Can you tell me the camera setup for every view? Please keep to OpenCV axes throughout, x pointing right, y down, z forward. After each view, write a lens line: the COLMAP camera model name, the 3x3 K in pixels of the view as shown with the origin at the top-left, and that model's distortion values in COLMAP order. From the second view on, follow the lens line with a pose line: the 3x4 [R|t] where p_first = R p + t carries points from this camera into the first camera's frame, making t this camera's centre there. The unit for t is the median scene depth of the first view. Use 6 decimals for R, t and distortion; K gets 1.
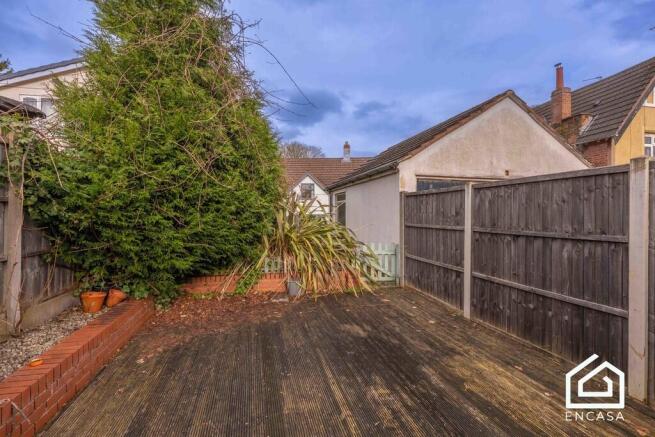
lens RADIAL K [[308.6, 0, 326.5], [0, 308.6, 216.5], [0, 0, 1]] dist [0.001308, 0.000282]
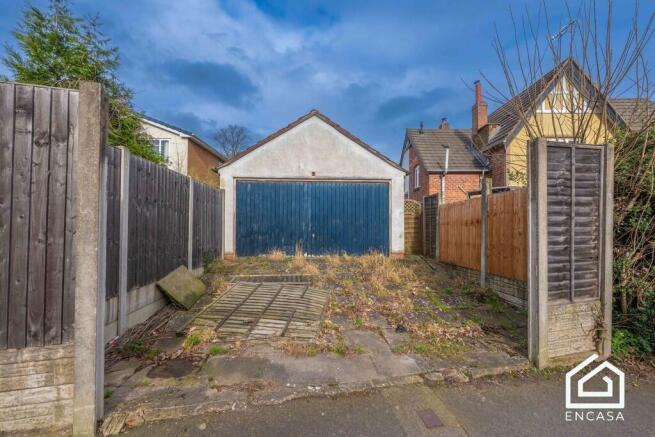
lens RADIAL K [[265.4, 0, 327.3], [0, 265.4, 221.5], [0, 0, 1]] dist [-0.001475, -0.000152]
pose [[0.988172, -0.007826, -0.153148, 0.807767], [0.005087, 0.999820, -0.018272, 0.077015], [0.153264, 0.017277, 0.988034, -0.079062]]
